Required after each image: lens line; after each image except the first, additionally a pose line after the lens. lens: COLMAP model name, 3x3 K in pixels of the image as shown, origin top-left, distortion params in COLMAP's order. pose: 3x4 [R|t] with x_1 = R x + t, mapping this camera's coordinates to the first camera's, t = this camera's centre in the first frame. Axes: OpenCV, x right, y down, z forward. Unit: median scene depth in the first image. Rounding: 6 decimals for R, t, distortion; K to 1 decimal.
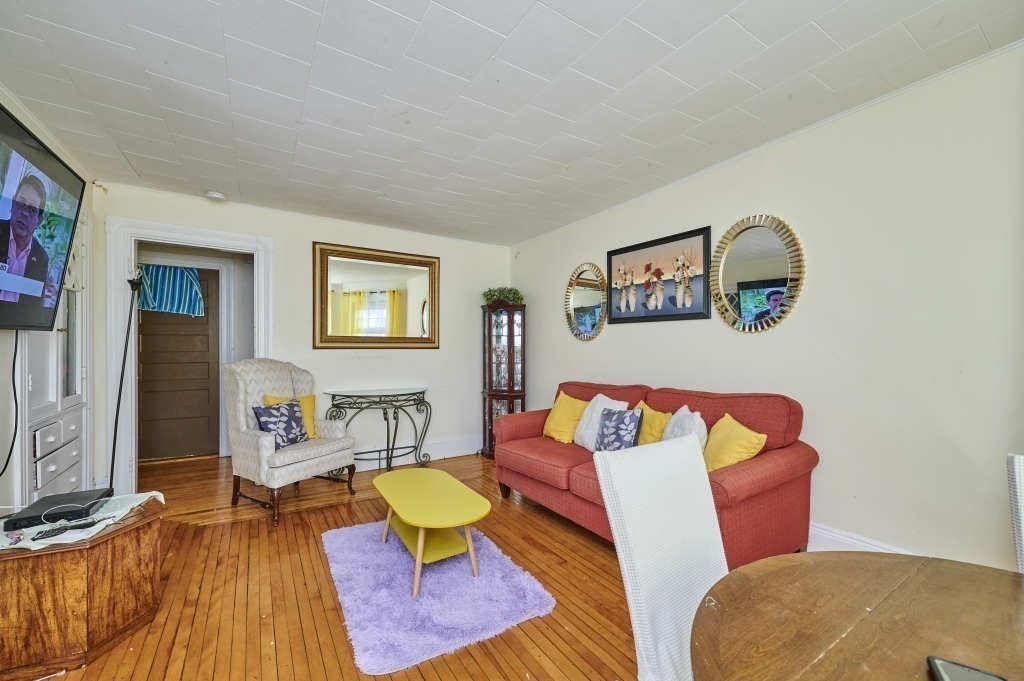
lens RADIAL K [[410.7, 0, 511.7], [0, 410.7, 344.0], [0, 0, 1]] dist [0.001206, 0.000150]
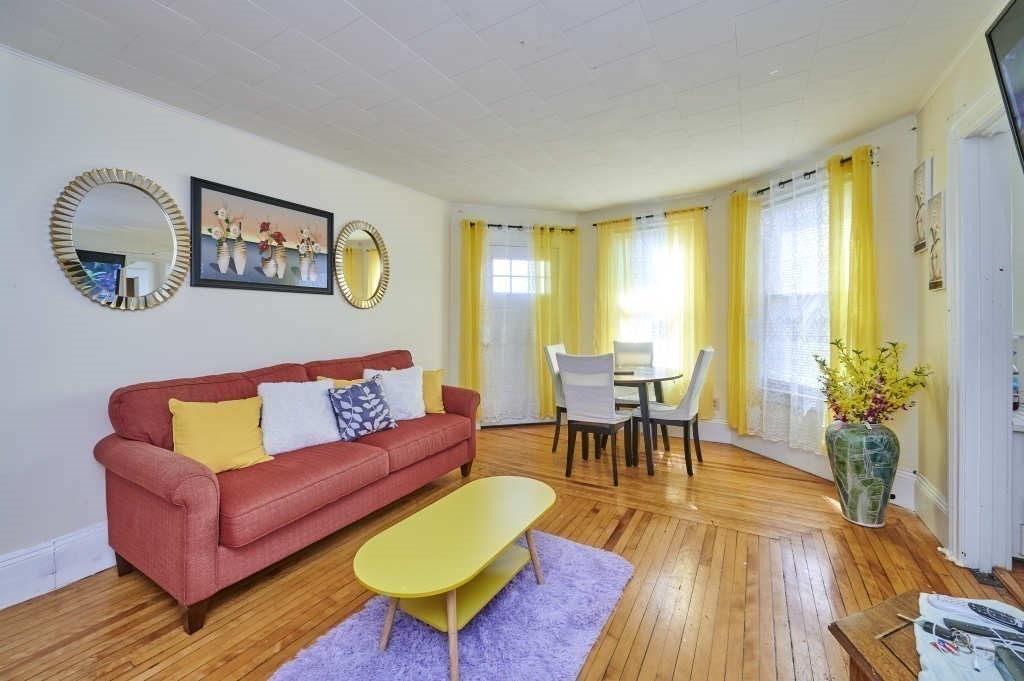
lens RADIAL K [[410.7, 0, 506.2], [0, 410.7, 319.5], [0, 0, 1]] dist [0.001206, 0.000150]
pose [[-0.445947, -0.000600, 0.895059, -0.656286], [-0.001256, 0.999999, 0.000045, 0.004981], [-0.895058, -0.001104, -0.445947, 0.944233]]
